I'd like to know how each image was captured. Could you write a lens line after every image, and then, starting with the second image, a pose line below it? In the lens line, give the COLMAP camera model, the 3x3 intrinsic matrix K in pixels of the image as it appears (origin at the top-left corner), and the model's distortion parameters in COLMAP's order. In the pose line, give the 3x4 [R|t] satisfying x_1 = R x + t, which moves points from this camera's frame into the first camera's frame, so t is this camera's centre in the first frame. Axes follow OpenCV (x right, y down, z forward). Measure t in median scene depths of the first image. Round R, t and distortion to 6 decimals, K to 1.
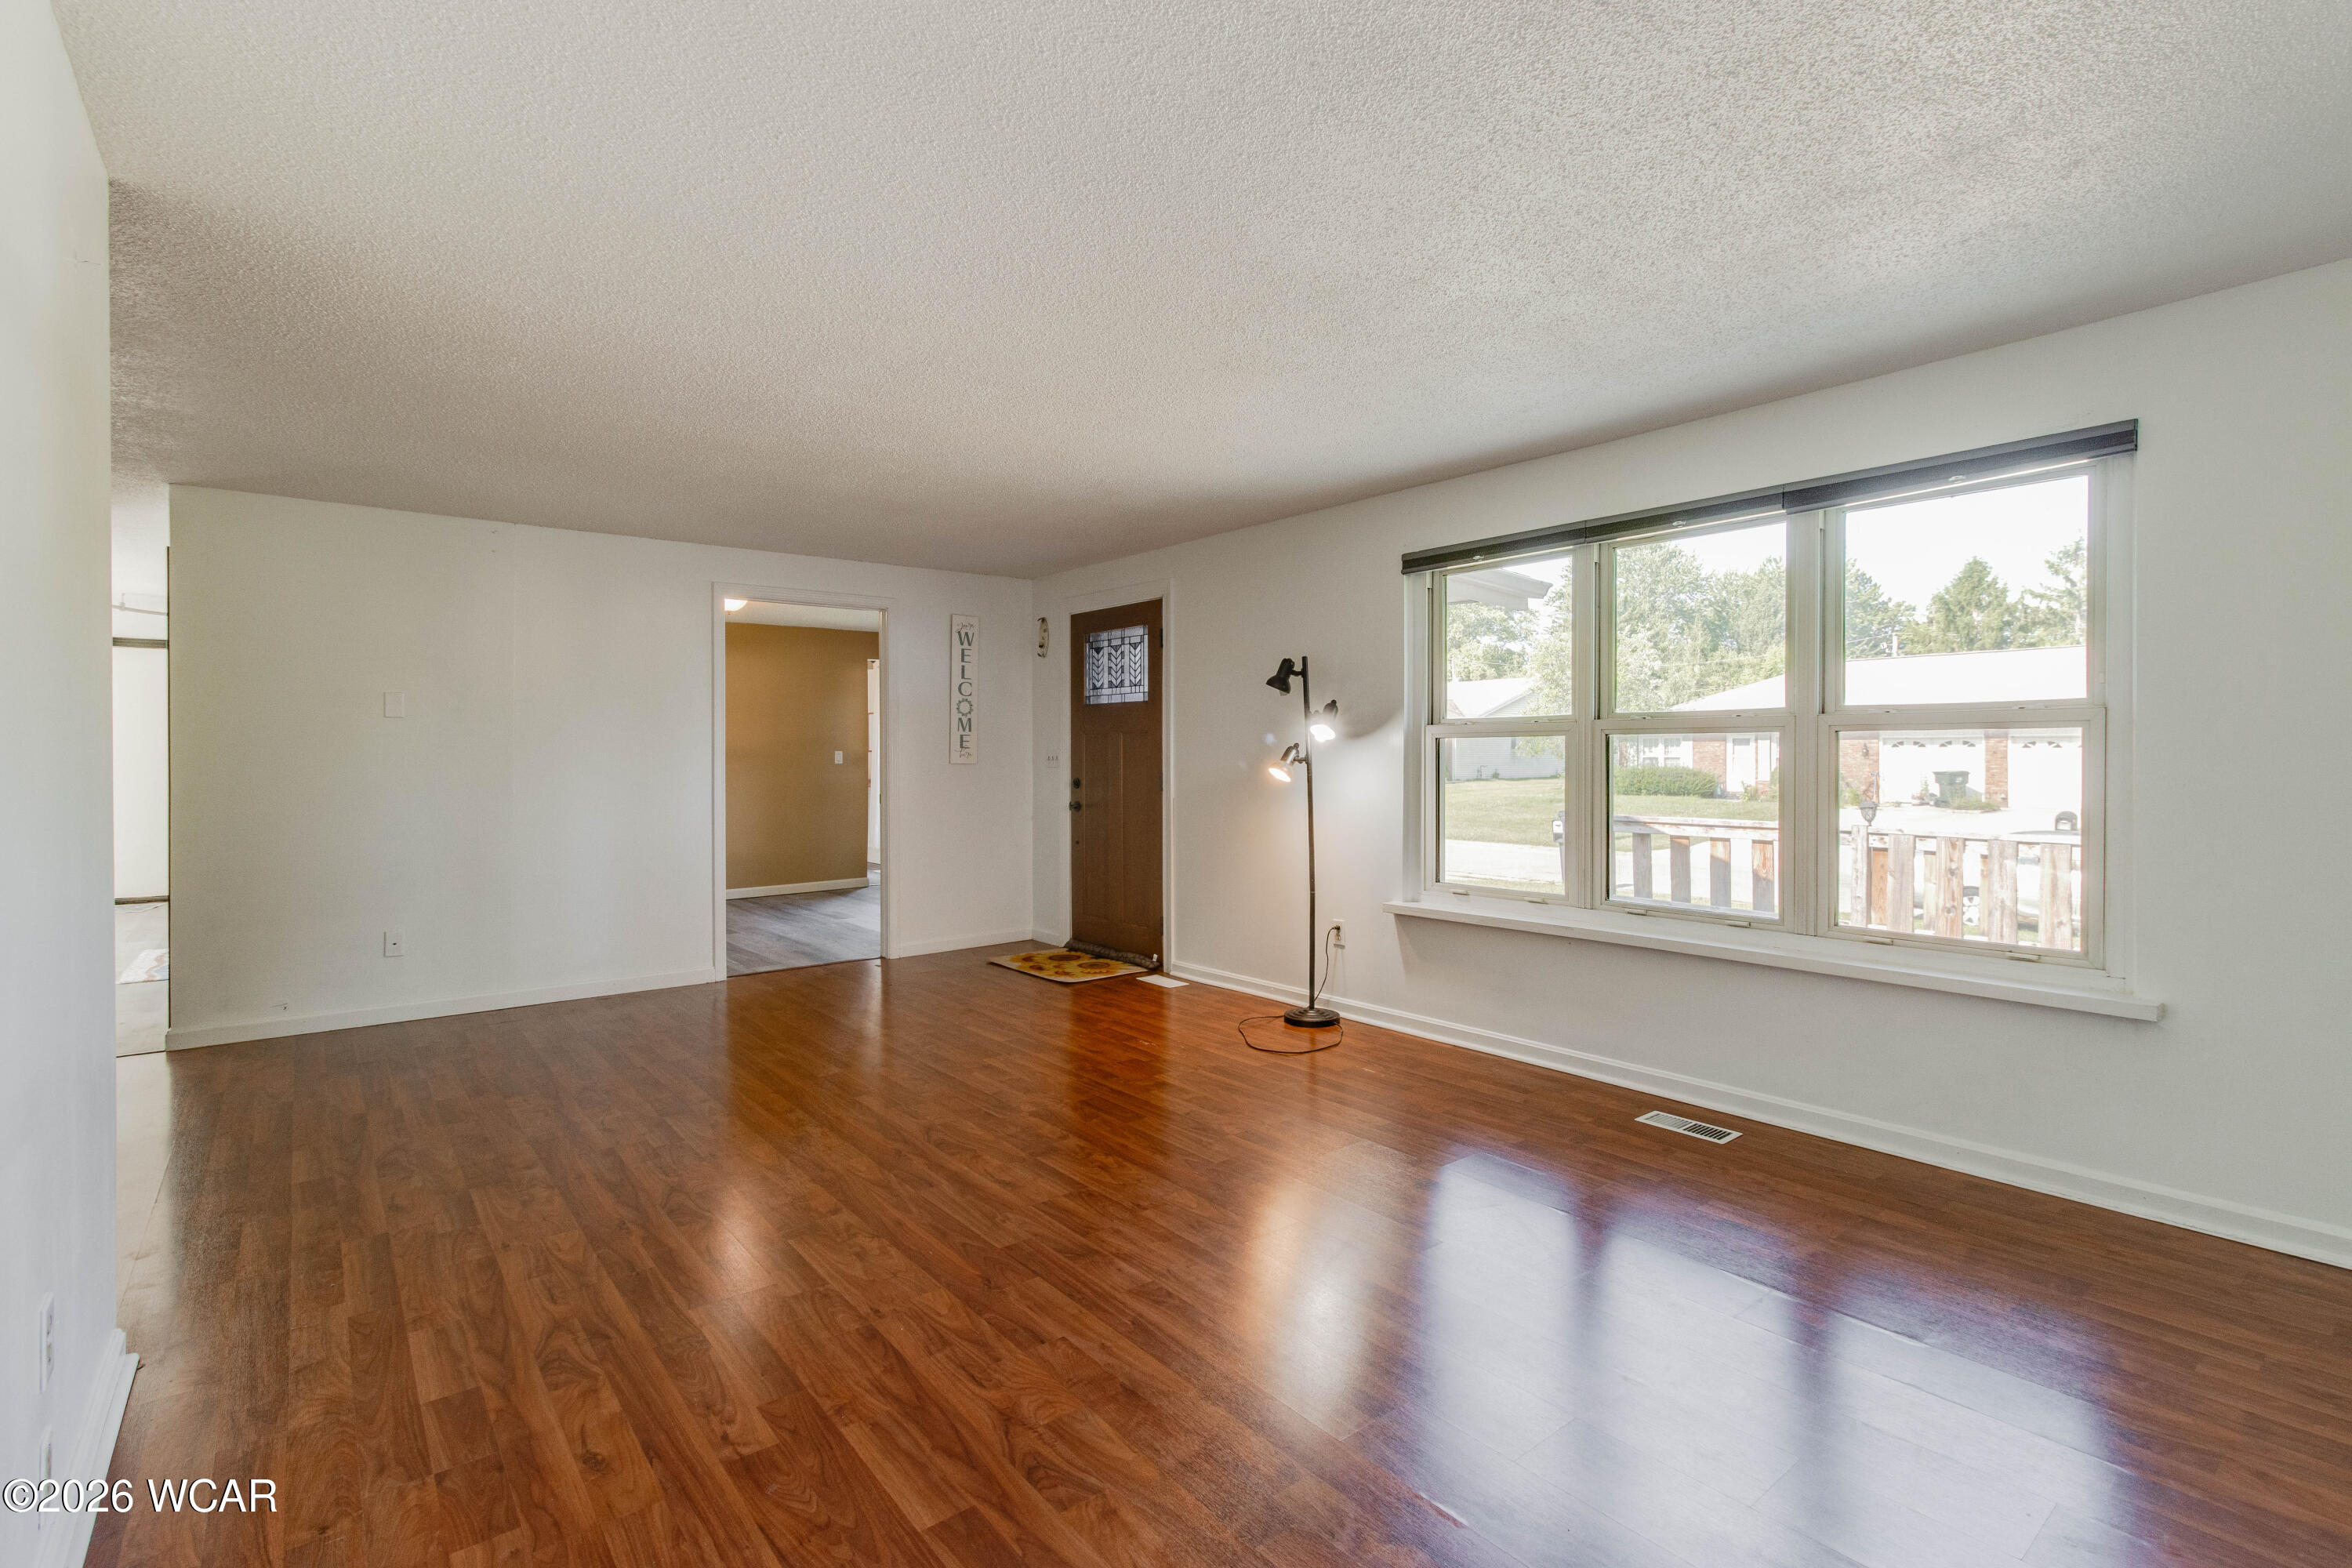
lens RADIAL K [[1098.5, 0, 1181.7], [0, 1098.5, 760.3], [0, 0, 1]] dist [0.000610, 0.000304]
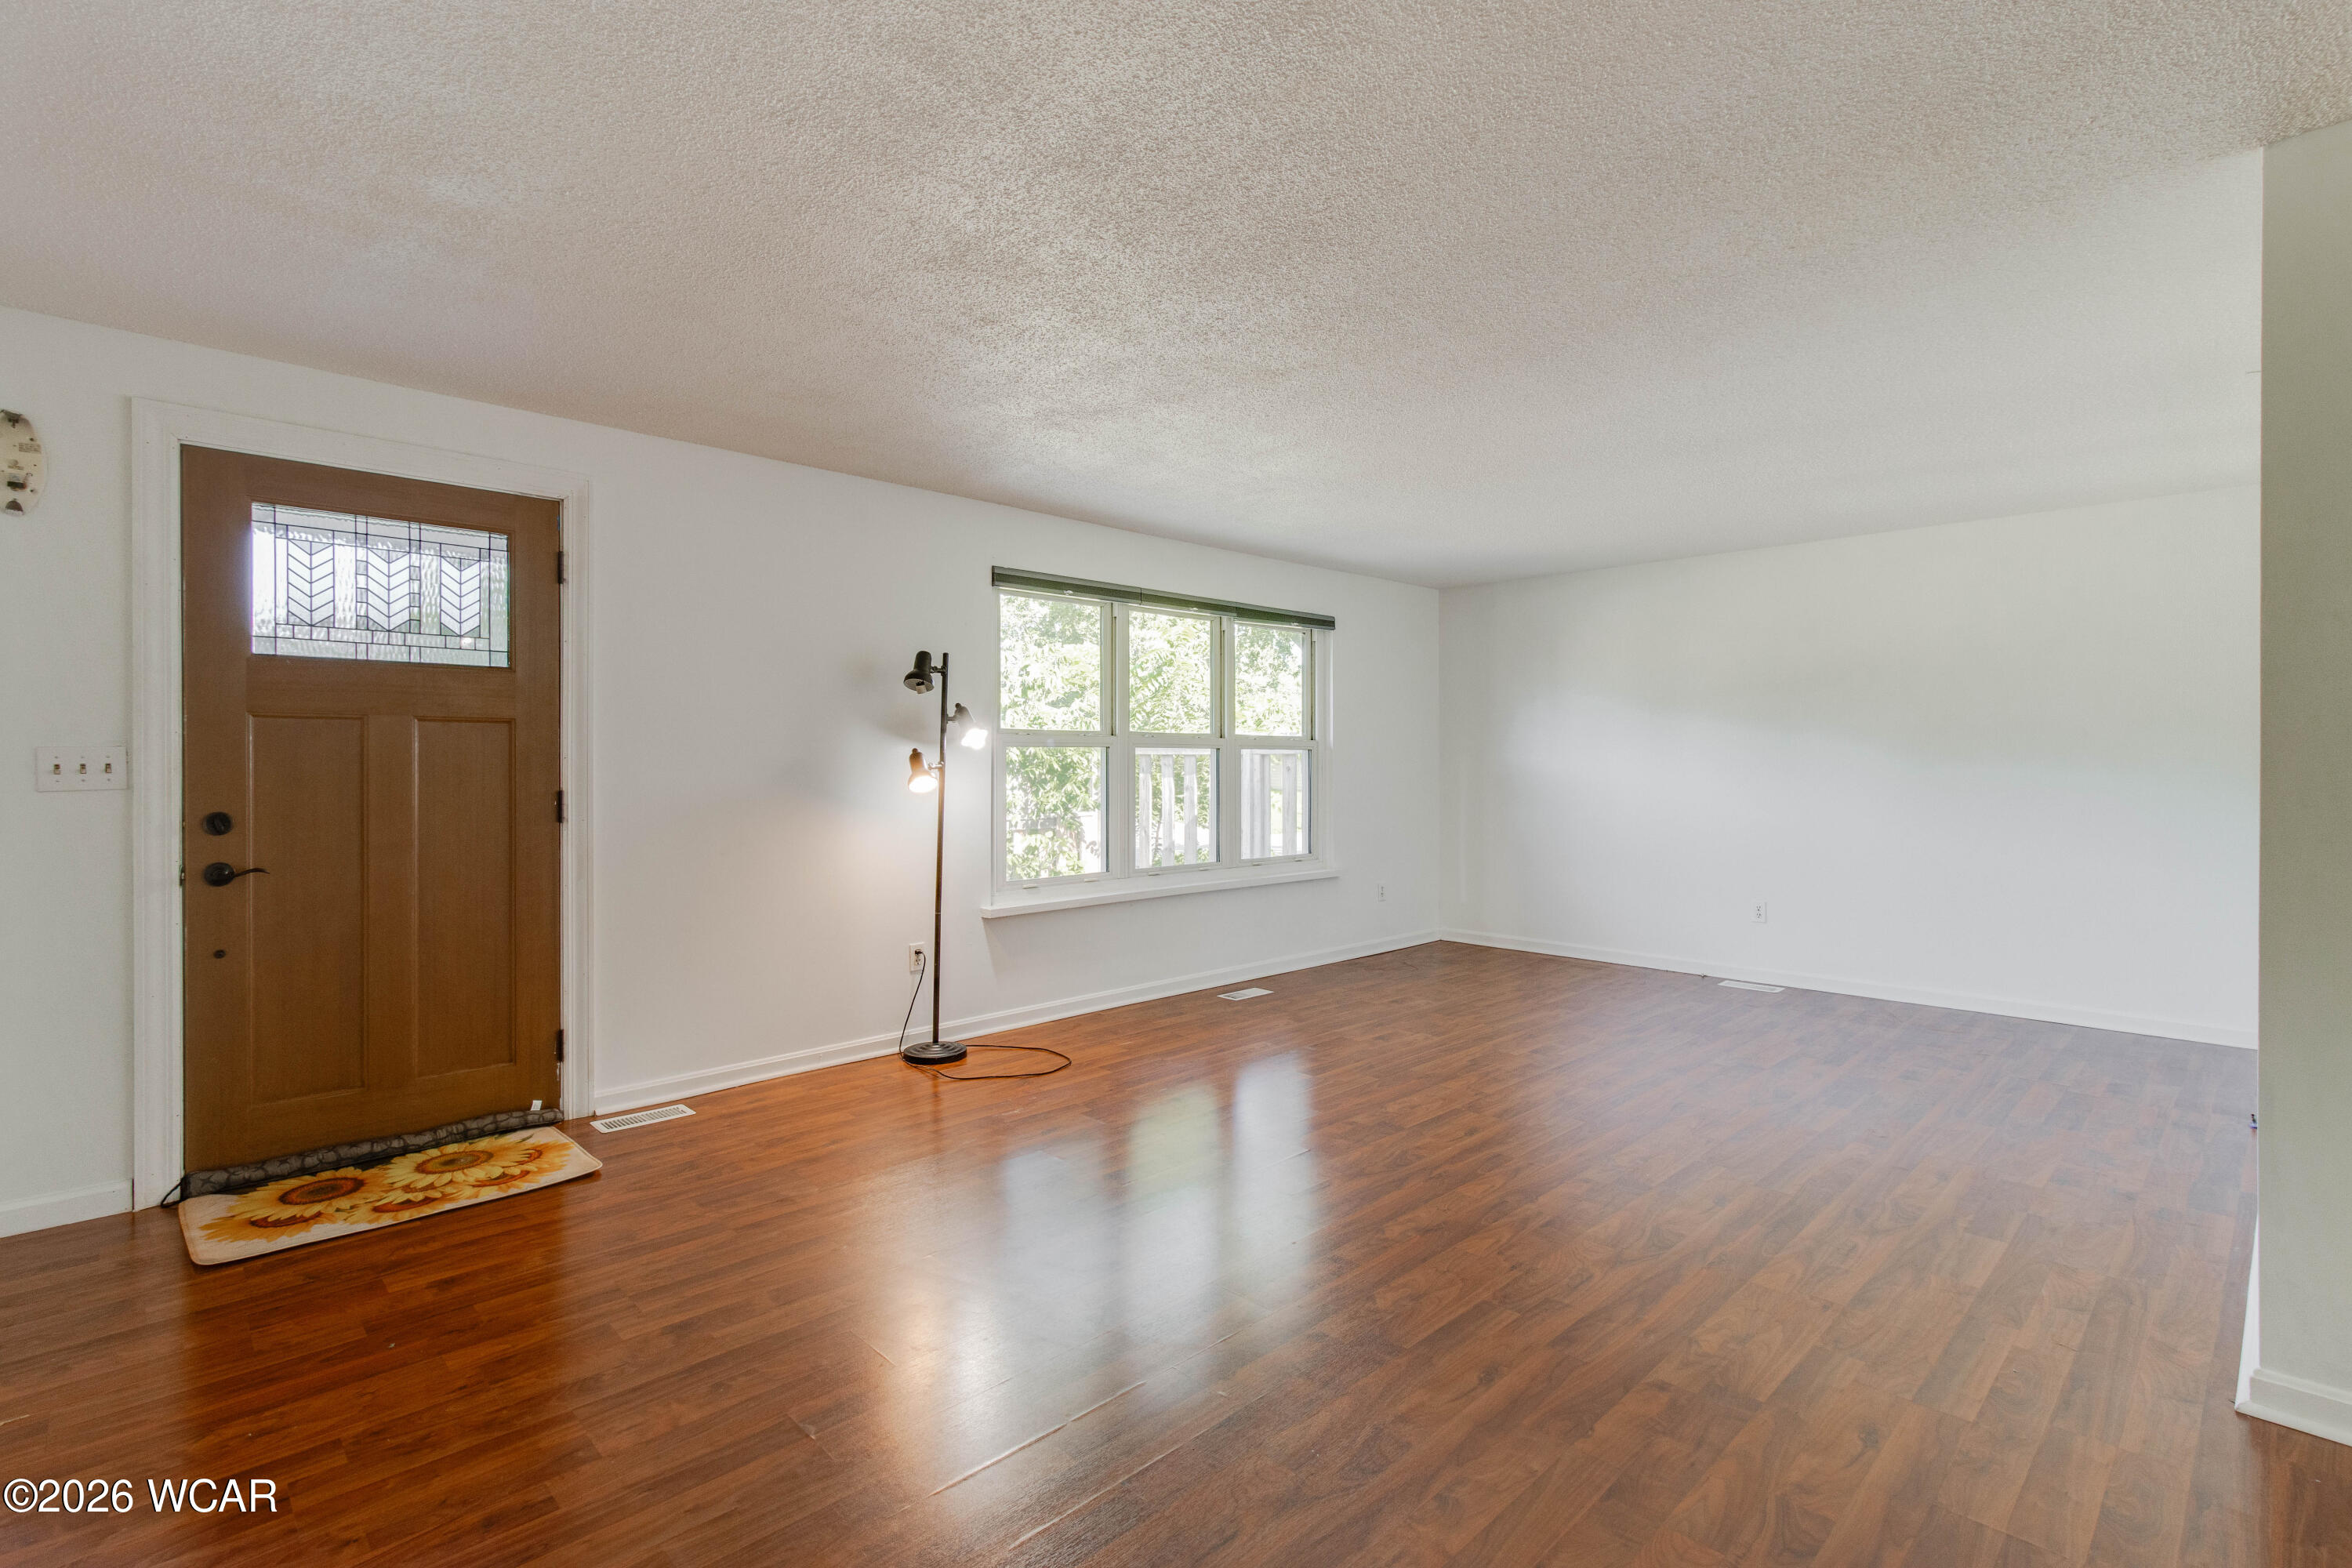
lens RADIAL K [[1098.5, 0, 1186.1], [0, 1098.5, 774.9], [0, 0, 1]] dist [0.000610, 0.000304]
pose [[-0.097200, -0.008419, 0.995229, -0.882045], [0.006520, 0.999937, 0.009096, -0.000875], [-0.995243, 0.007373, -0.097139, 0.974159]]
